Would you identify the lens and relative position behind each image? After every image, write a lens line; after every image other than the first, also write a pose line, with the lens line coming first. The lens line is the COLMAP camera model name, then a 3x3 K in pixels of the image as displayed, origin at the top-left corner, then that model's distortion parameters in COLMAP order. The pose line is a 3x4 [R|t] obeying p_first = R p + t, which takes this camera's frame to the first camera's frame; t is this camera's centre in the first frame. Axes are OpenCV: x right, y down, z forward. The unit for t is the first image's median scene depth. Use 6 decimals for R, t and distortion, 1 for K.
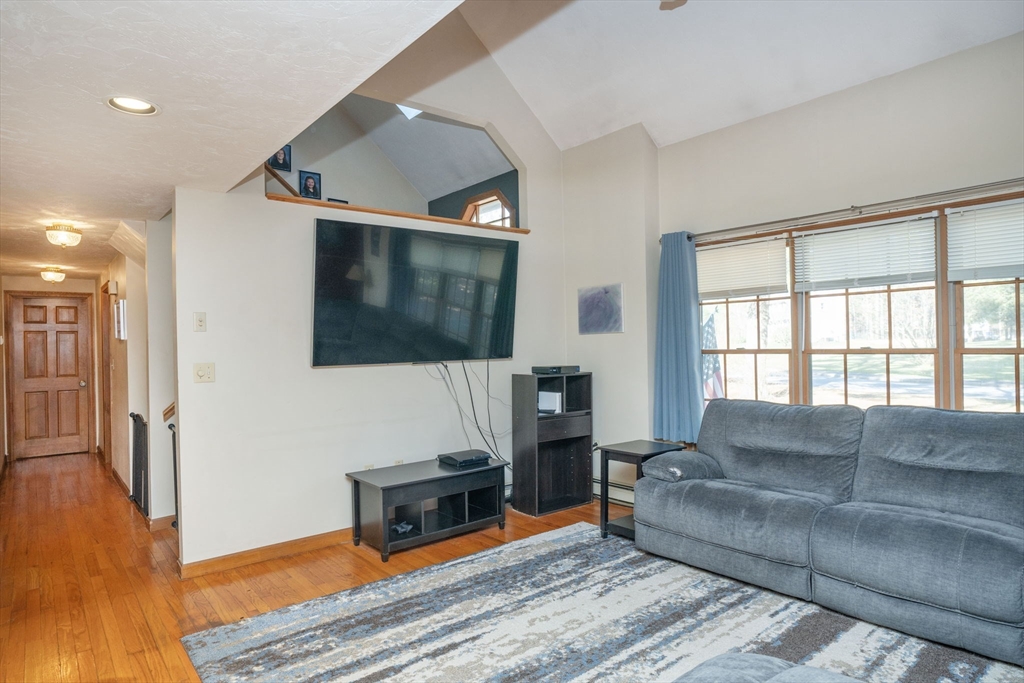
lens RADIAL K [[609.8, 0, 527.9], [0, 609.8, 344.6], [0, 0, 1]] dist [-0.033774, 0.028307]
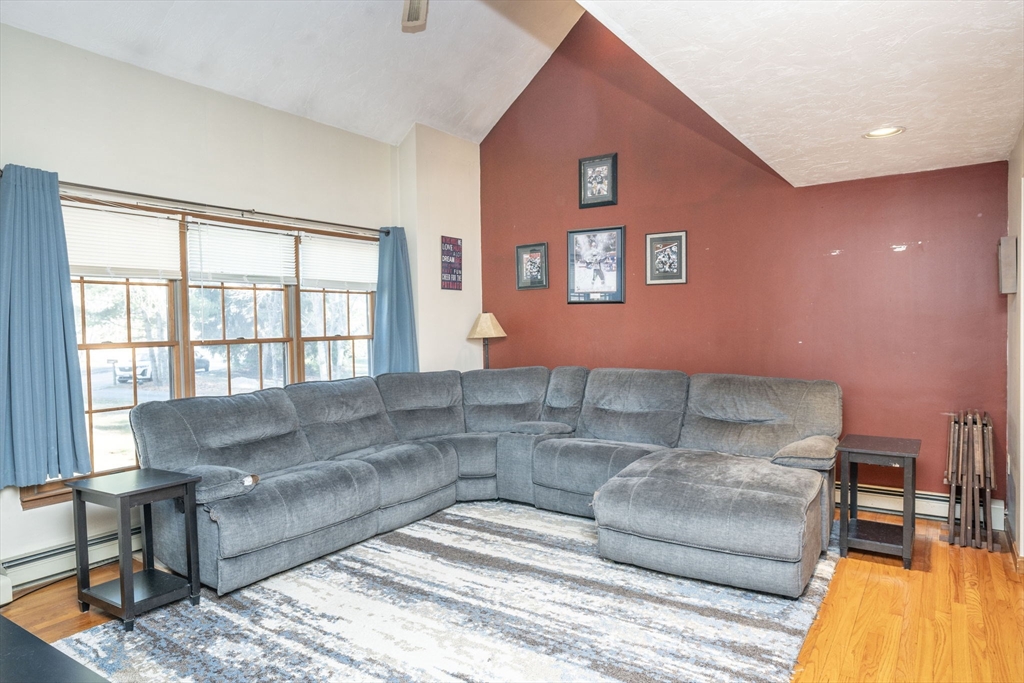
lens RADIAL K [[609.8, 0, 527.9], [0, 609.8, 344.6], [0, 0, 1]] dist [-0.033774, 0.028307]
pose [[-0.275545, -0.008387, 0.961252, -0.771405], [0.022627, 0.999628, 0.015208, 0.013980], [-0.961022, 0.025941, -0.275253, 0.953376]]
